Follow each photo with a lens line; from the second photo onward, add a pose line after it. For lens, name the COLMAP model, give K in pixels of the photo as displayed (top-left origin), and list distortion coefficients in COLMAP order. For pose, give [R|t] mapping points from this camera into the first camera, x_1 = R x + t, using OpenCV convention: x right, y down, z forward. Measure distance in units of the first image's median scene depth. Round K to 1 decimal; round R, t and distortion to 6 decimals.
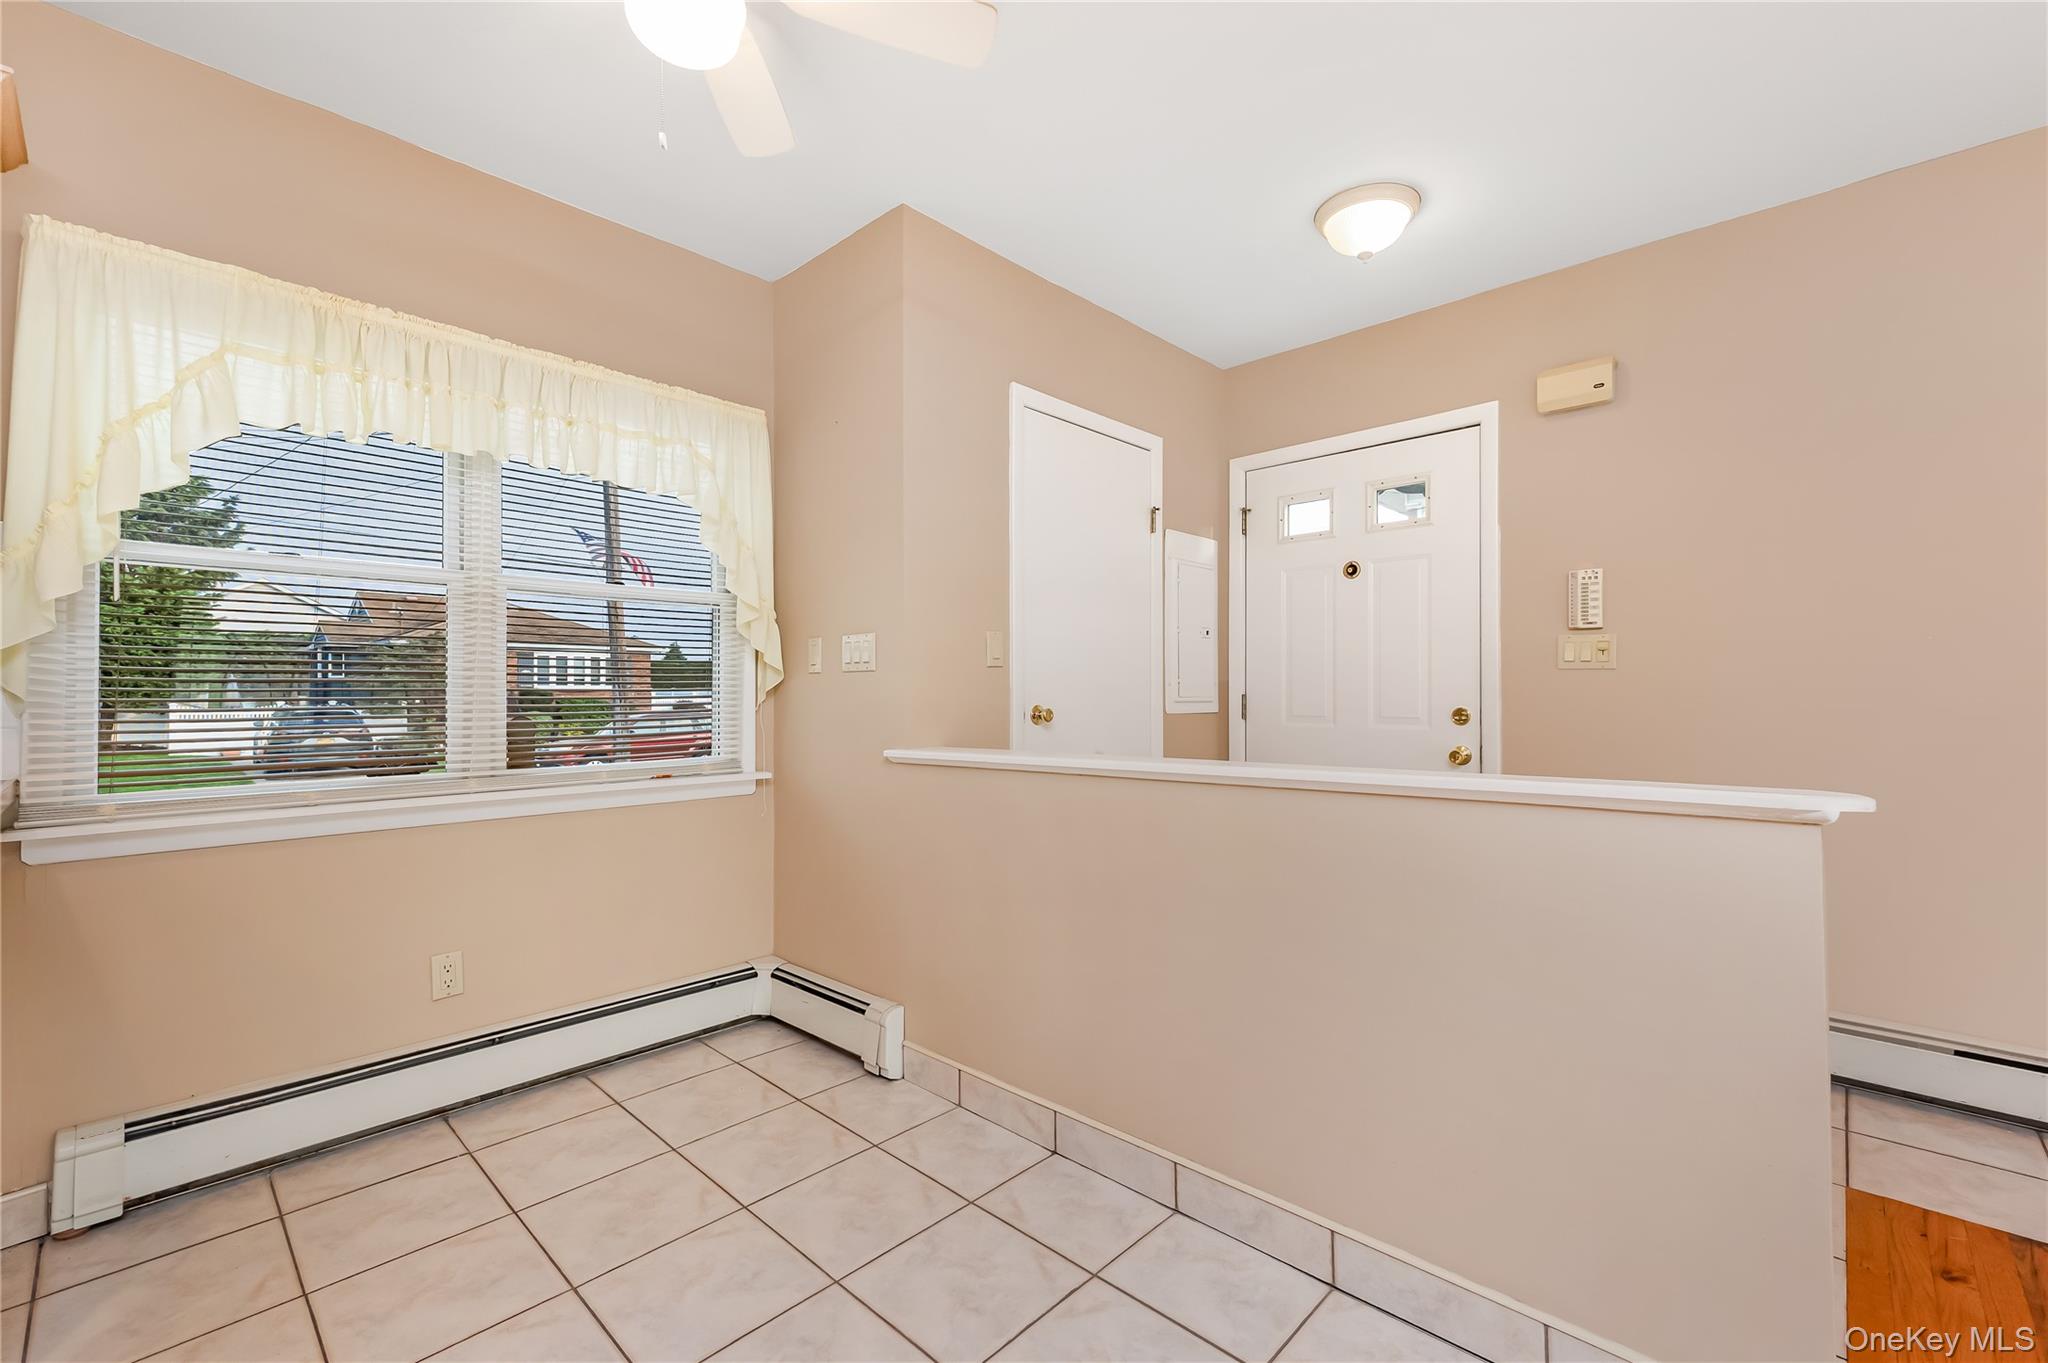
lens RADIAL K [[861.4, 0, 1021.1], [0, 861.4, 684.4], [0, 0, 1]] dist [0.003445, -0.000070]
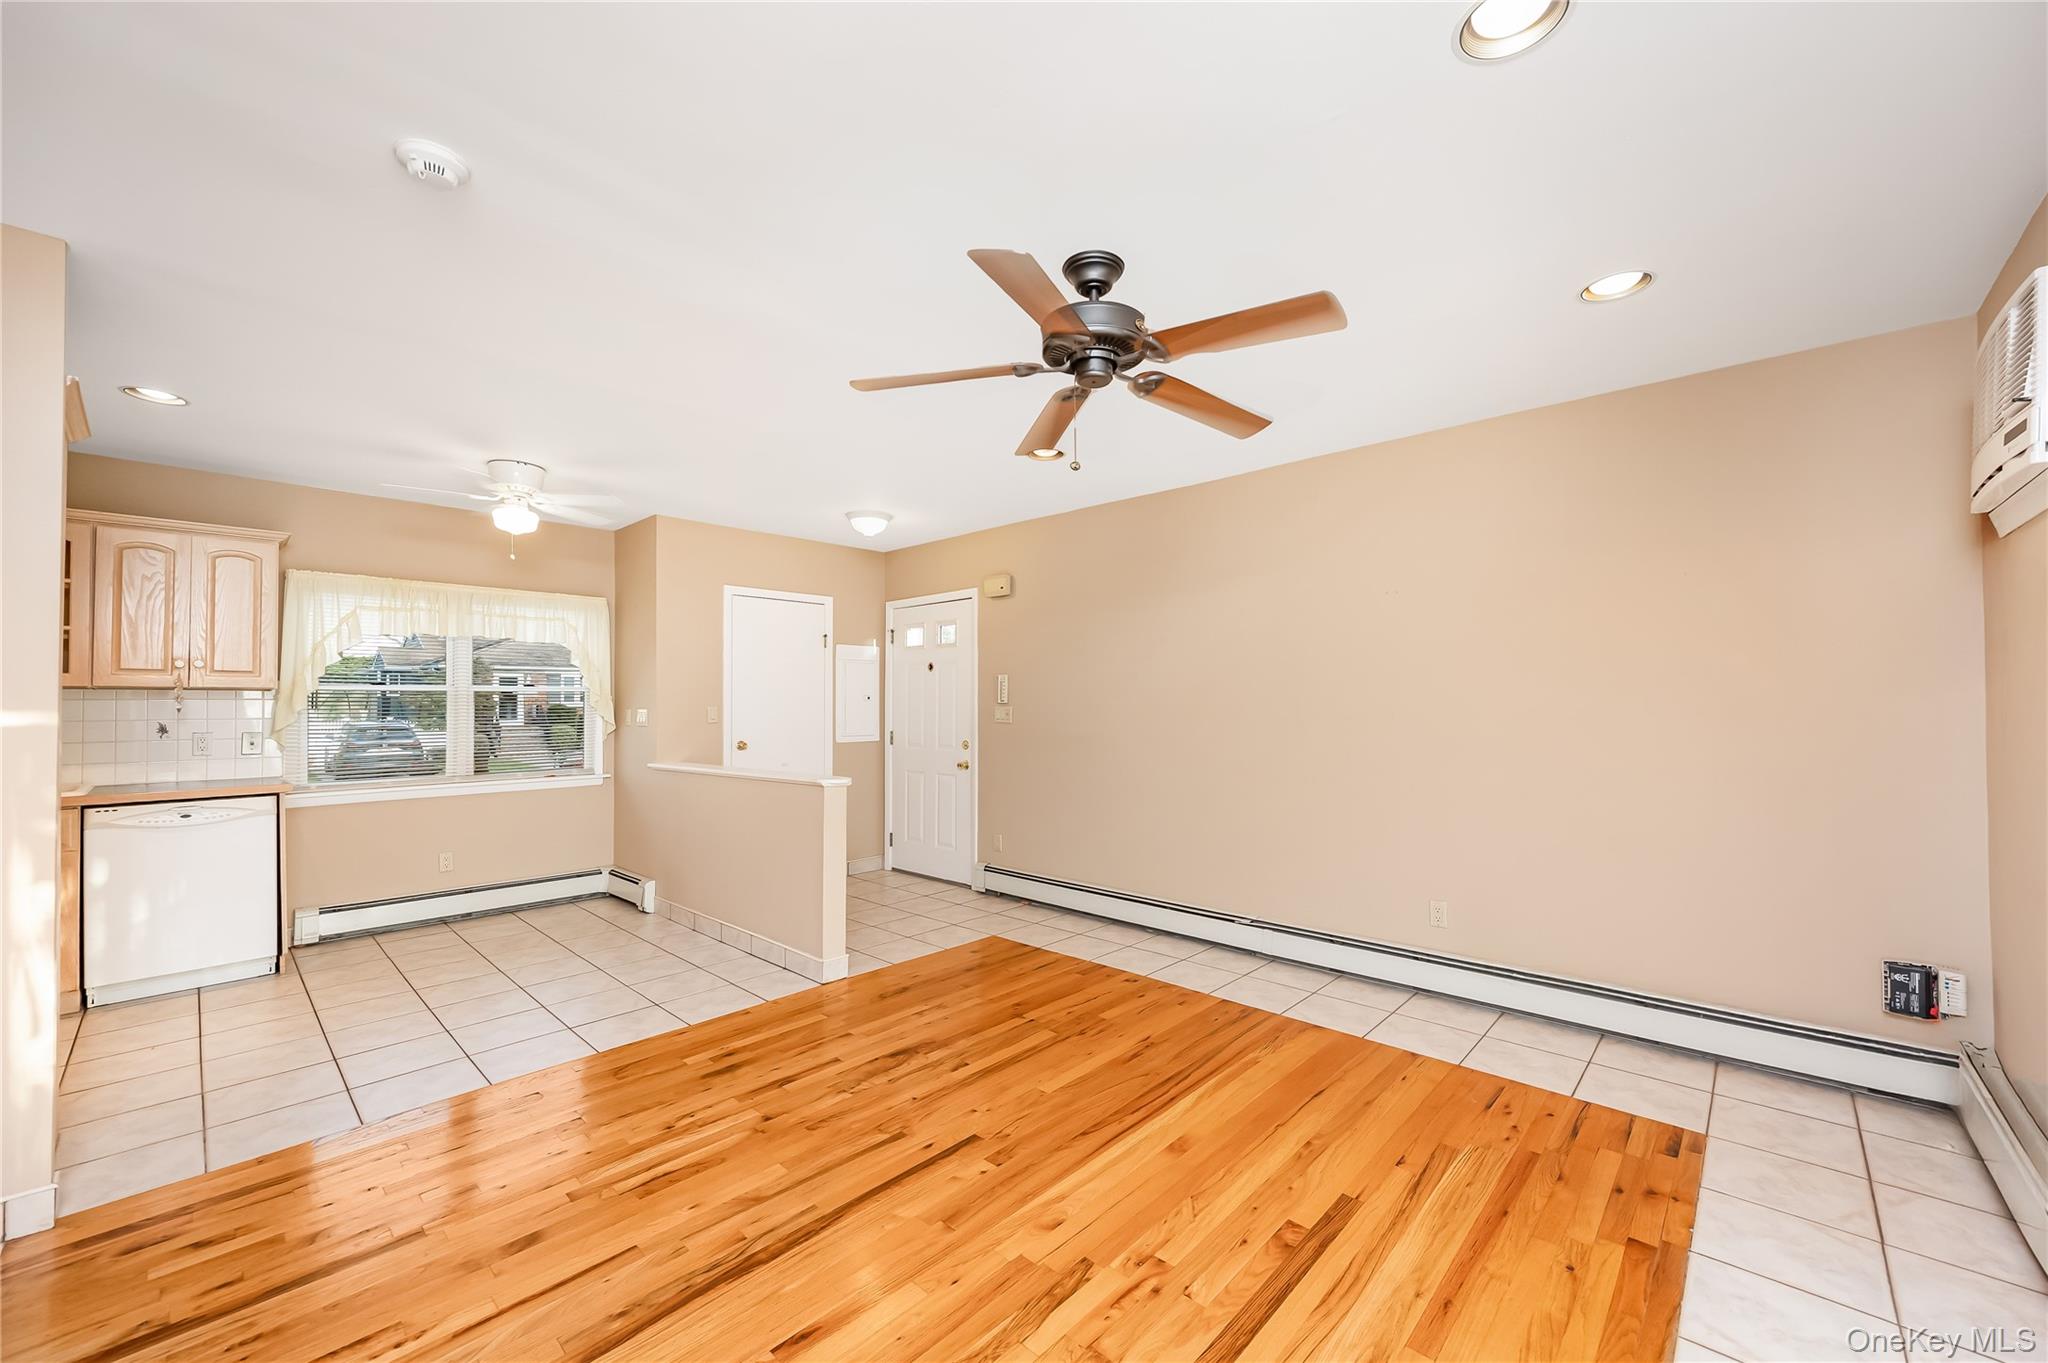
lens RADIAL K [[832.5, 0, 1045.3], [0, 832.5, 687.2], [0, 0, 1]] dist [0.000653, -0.000771]
pose [[0.999982, -0.002518, -0.005497, 0.761639], [0.002485, 0.999980, -0.005900, -0.090727], [0.005512, 0.005886, 0.999967, -0.978460]]
